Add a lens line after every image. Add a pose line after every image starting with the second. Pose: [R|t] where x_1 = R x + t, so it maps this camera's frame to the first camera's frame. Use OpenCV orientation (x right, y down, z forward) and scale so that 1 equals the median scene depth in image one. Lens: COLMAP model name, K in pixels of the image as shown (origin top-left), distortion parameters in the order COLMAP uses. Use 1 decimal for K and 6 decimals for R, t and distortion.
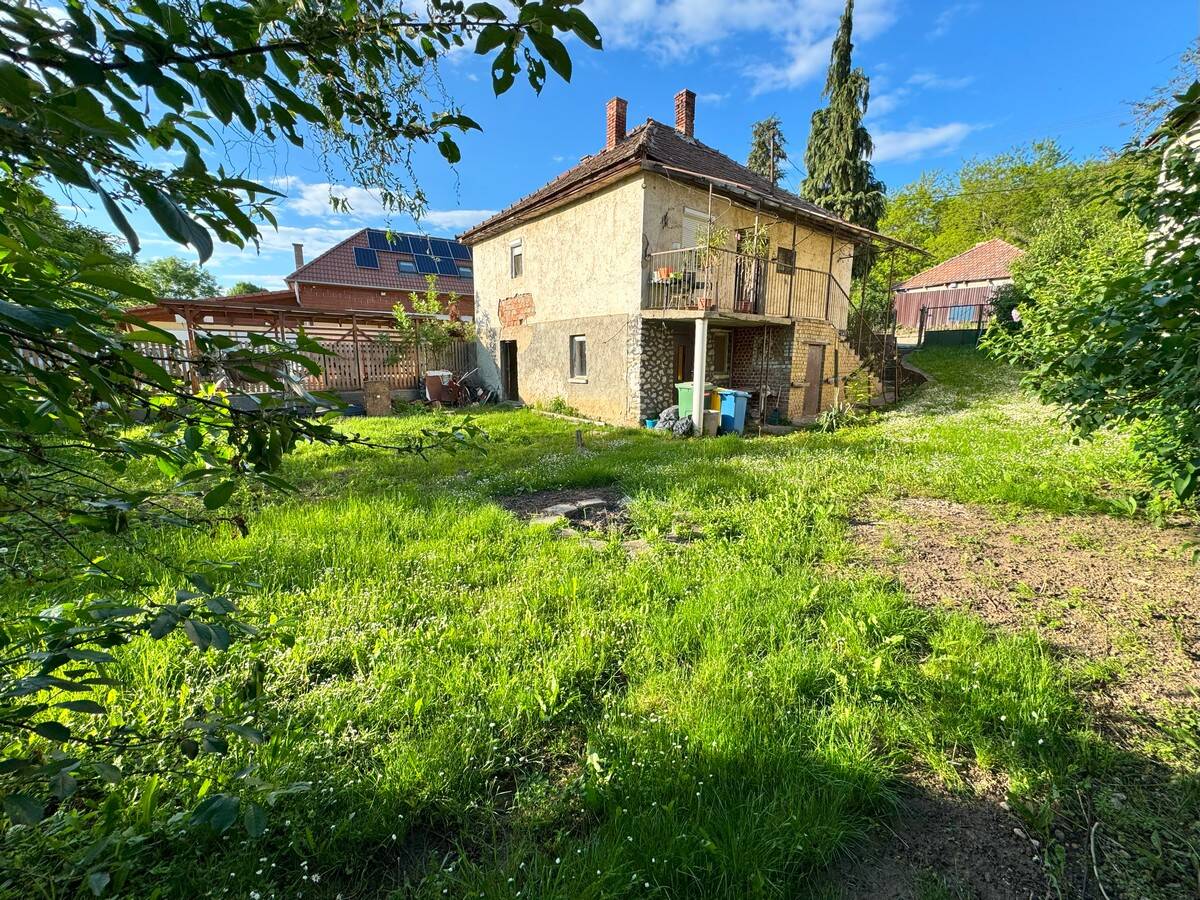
lens RADIAL K [[475.7, 0, 600.0], [0, 475.7, 450.0], [0, 0, 1]] dist [-0.002162, -0.000300]
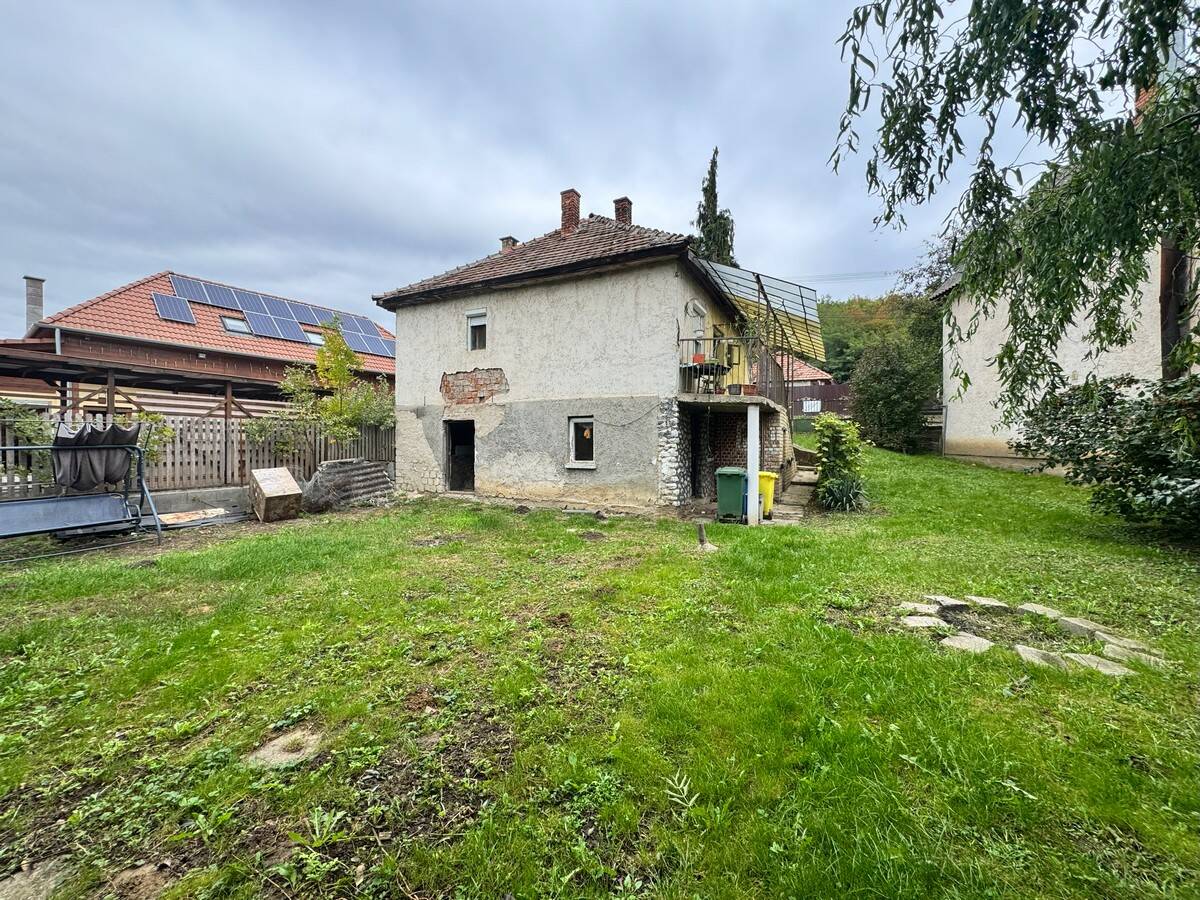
lens RADIAL K [[475.7, 0, 600.0], [0, 475.7, 450.0], [0, 0, 1]] dist [-0.002162, -0.000300]
pose [[0.901179, -0.008469, 0.433363, -0.501993], [0.081269, 0.985379, -0.149742, -0.047260], [-0.425759, 0.170164, 0.888692, 0.228285]]
